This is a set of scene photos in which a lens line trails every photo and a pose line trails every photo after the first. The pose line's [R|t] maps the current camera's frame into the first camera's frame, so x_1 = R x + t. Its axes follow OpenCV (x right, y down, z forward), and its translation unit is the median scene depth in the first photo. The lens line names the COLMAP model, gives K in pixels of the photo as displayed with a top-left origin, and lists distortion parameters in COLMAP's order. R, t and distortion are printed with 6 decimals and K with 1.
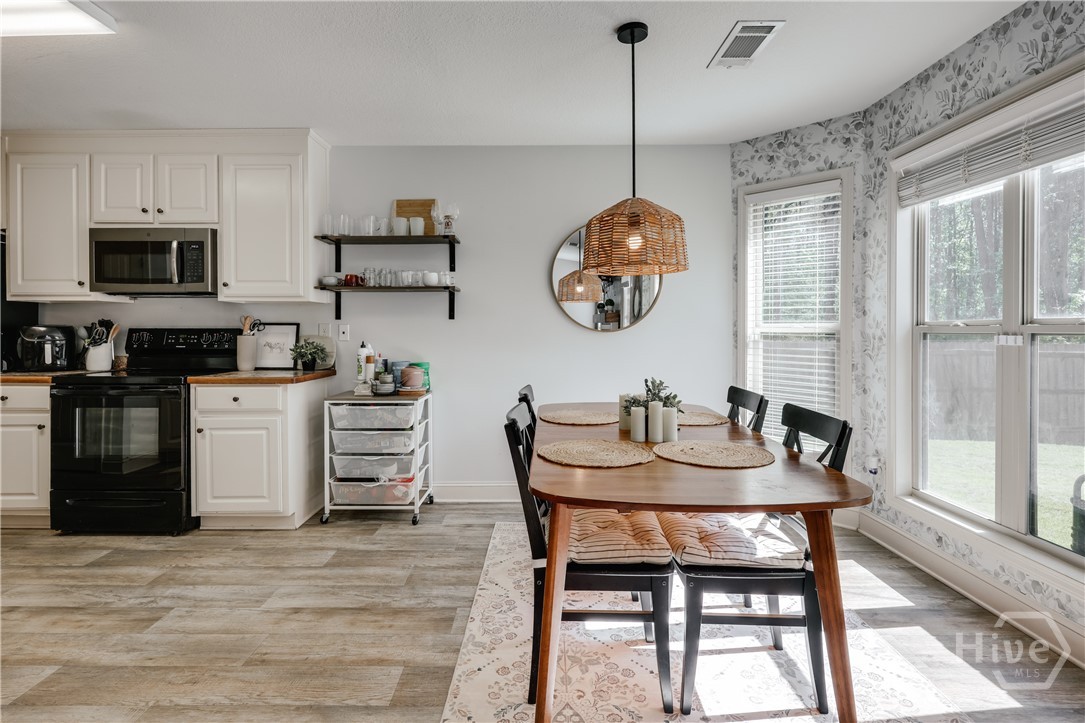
lens RADIAL K [[523.0, 0, 556.6], [0, 523.0, 334.8], [0, 0, 1]] dist [0.000244, -0.000254]
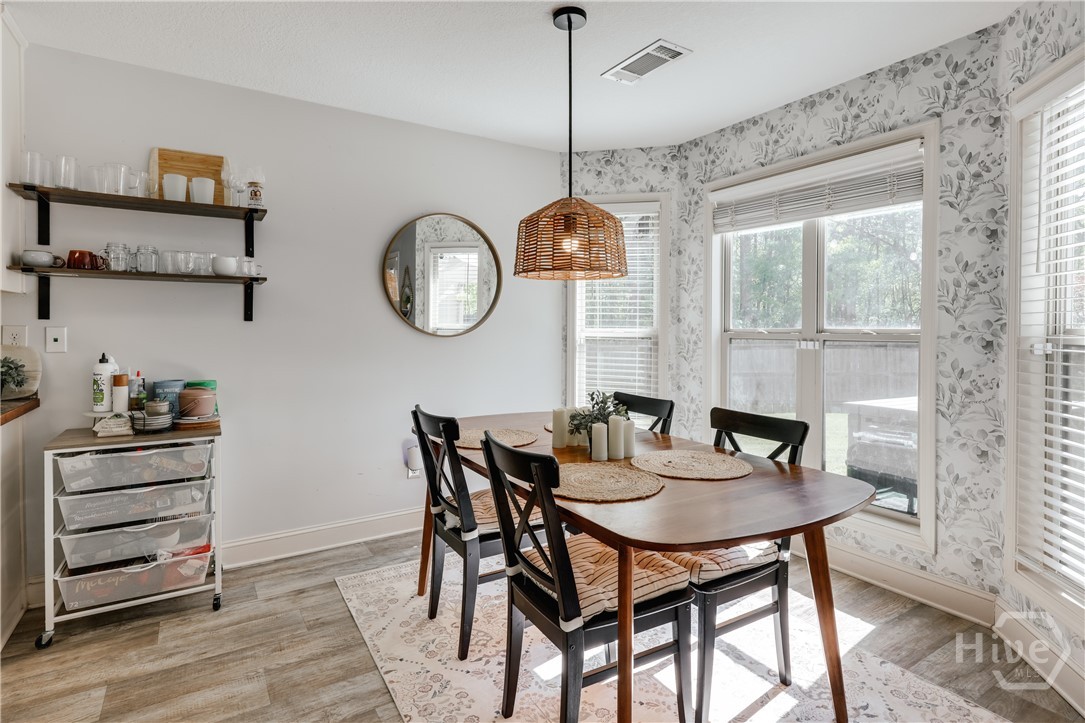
lens RADIAL K [[523.0, 0, 527.8], [0, 523.0, 332.6], [0, 0, 1]] dist [0.000244, -0.000254]
pose [[0.855051, -0.001530, 0.518542, -0.277135], [0.000494, 0.999998, 0.002136, -0.016085], [-0.518544, -0.001570, 0.855049, 0.170886]]
